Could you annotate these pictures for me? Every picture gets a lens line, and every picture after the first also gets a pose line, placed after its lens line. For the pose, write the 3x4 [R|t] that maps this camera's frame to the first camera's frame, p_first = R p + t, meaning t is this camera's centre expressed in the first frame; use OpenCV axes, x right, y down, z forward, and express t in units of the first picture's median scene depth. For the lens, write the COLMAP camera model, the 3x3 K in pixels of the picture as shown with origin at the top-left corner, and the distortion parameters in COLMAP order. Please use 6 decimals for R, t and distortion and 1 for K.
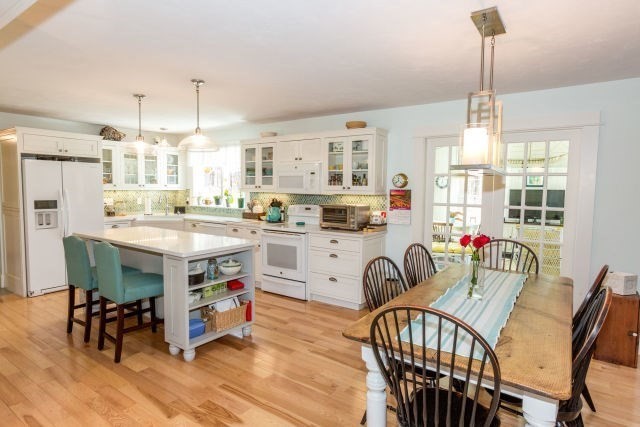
lens RADIAL K [[367.2, 0, 320.0], [0, 367.2, 213.5], [0, 0, 1]] dist [-0.001714, 0.000059]
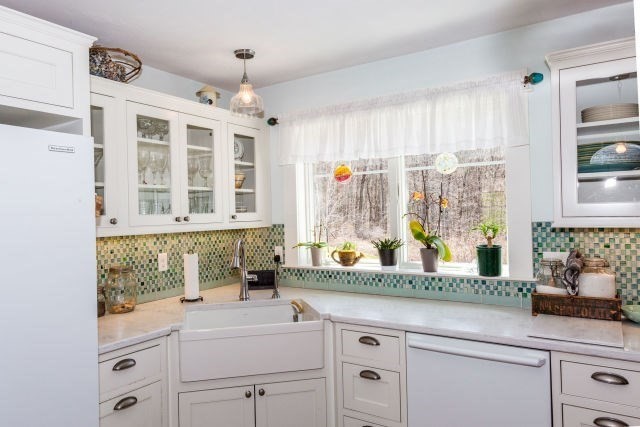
lens RADIAL K [[460.0, 0, 296.5], [0, 460.0, 214.6], [0, 0, 1]] dist [0.060905, 0.001167]
pose [[0.999166, -0.028571, 0.029165, -0.468751], [0.030748, 0.996546, -0.077138, -0.050690], [-0.026861, 0.077971, 0.996594, 0.681437]]
